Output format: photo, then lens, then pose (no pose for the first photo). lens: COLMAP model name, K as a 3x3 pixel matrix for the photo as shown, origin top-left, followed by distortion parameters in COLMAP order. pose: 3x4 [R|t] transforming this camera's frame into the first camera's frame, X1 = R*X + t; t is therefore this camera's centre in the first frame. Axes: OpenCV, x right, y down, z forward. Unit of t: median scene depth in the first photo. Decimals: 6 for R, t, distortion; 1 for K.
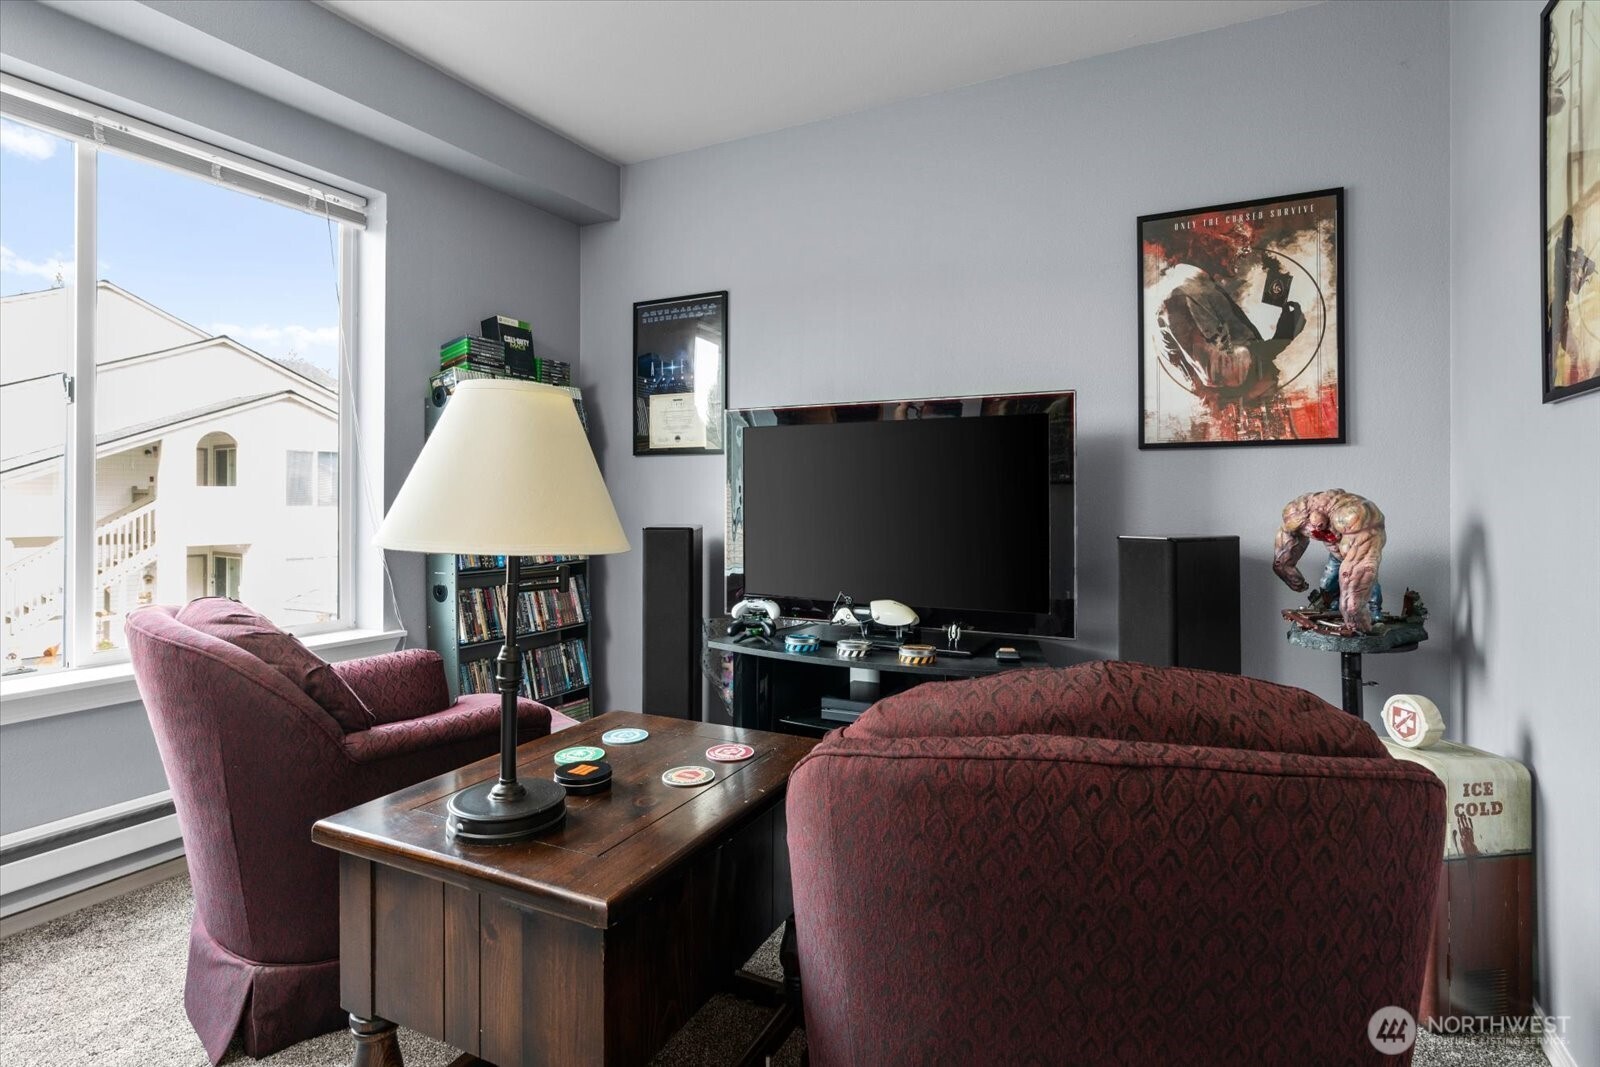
lens RADIAL K [[794.9, 0, 791.9], [0, 794.9, 491.5], [0, 0, 1]] dist [-0.000894, -0.000122]
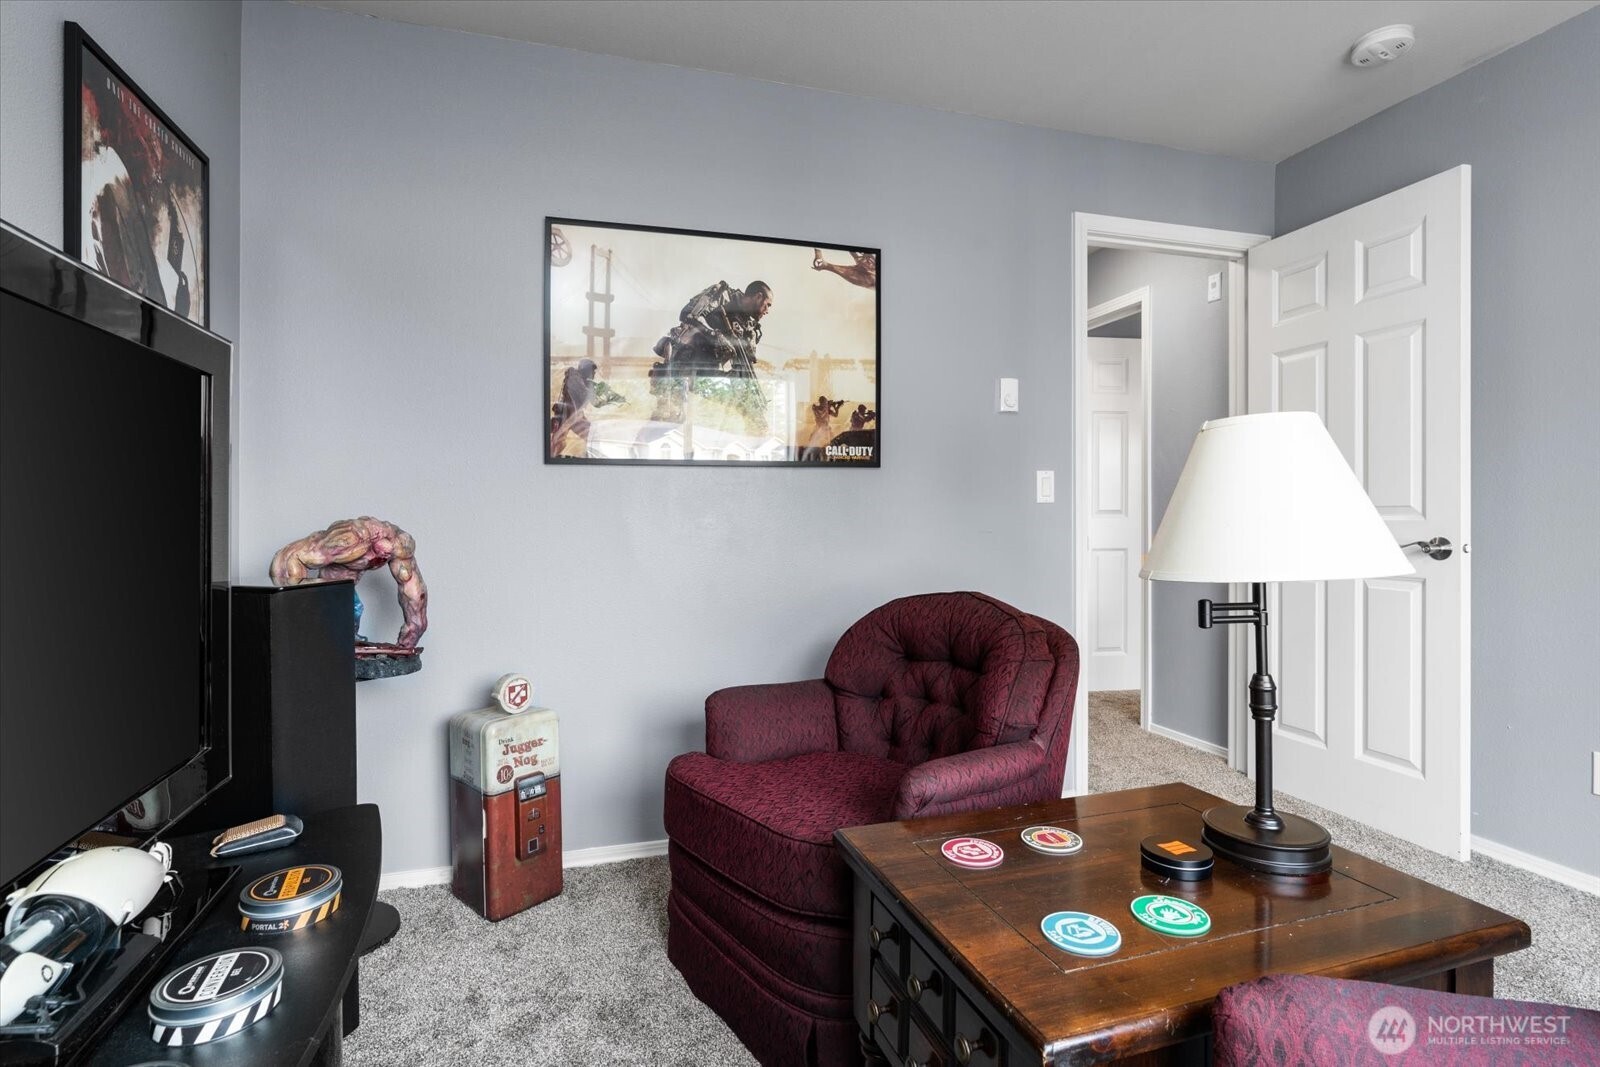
lens RADIAL K [[794.9, 0, 798.6], [0, 794.9, 523.6], [0, 0, 1]] dist [-0.000894, -0.000122]
pose [[-0.702572, -0.006090, 0.711587, -0.493902], [-0.004268, 0.999981, 0.004345, -0.000815], [-0.711600, 0.000016, -0.702585, 1.601049]]
